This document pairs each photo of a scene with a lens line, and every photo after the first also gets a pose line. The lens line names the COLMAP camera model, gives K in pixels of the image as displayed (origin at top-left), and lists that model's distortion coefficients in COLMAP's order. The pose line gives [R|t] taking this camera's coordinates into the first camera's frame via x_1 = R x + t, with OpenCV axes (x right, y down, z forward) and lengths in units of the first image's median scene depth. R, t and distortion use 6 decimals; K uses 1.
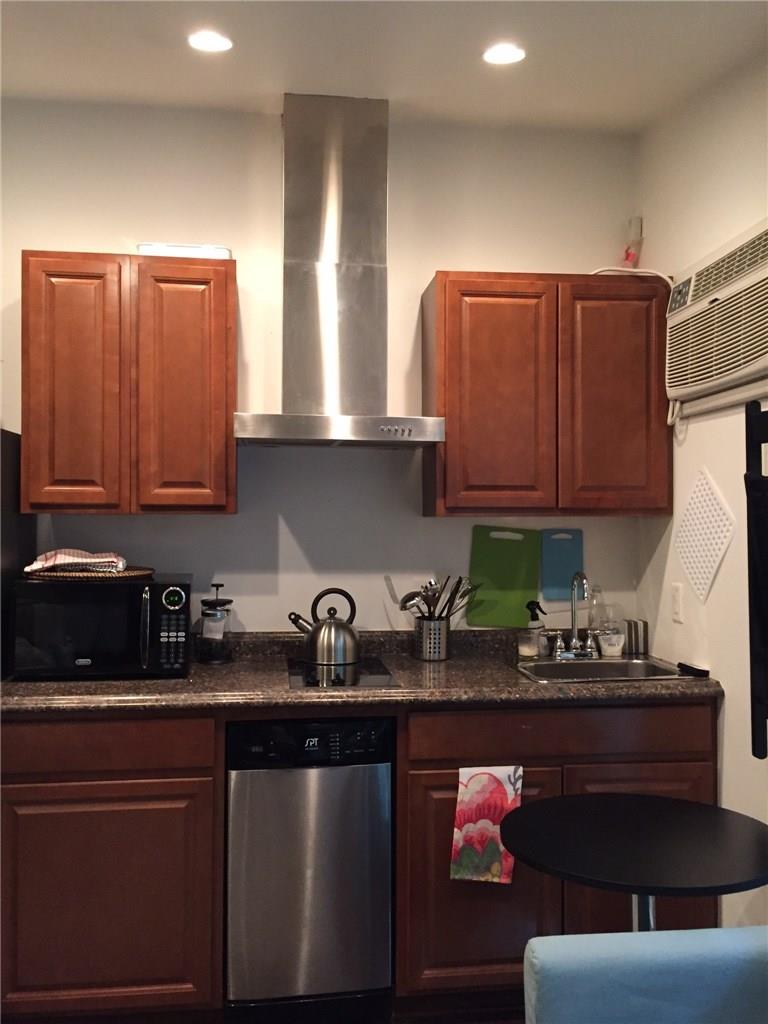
lens RADIAL K [[880.0, 0, 392.5], [0, 880.0, 509.8], [0, 0, 1]] dist [0.083662, -0.132543]
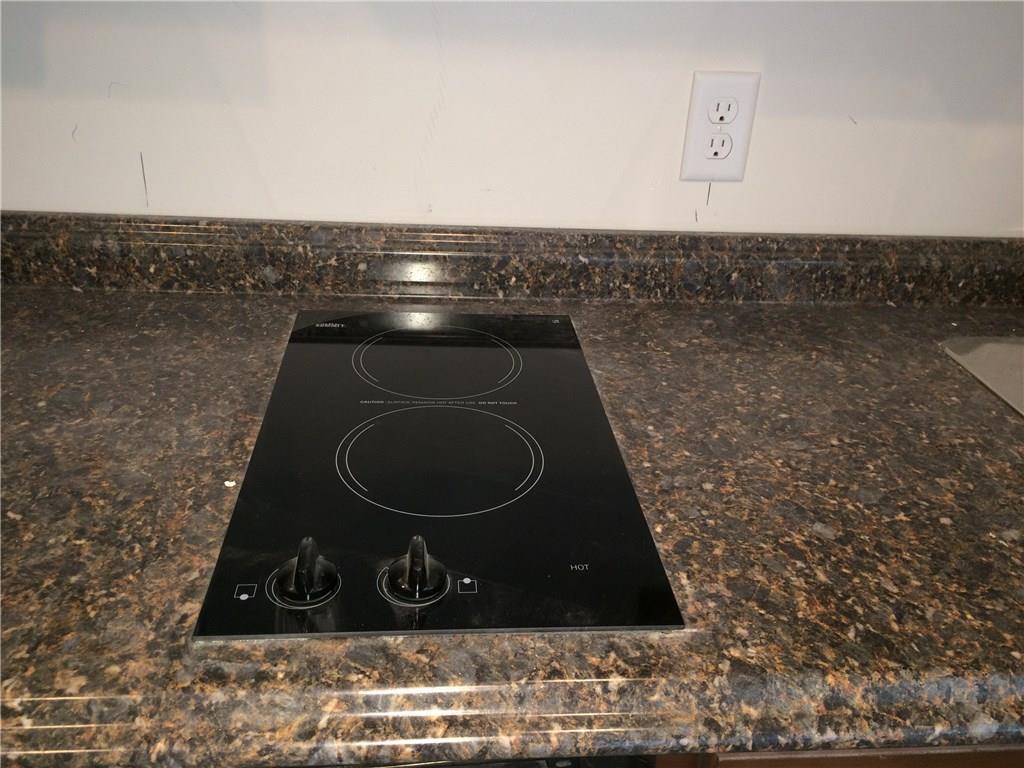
lens RADIAL K [[880.2, 0, 512.0], [0, 880.2, 384.0], [0, 0, 1]] dist [0.088287, -0.127008]
pose [[0.997943, 0.059685, -0.023410, -0.029946], [-0.041623, 0.880887, 0.471494, 0.031680], [0.048763, -0.469549, 0.881559, 0.721474]]
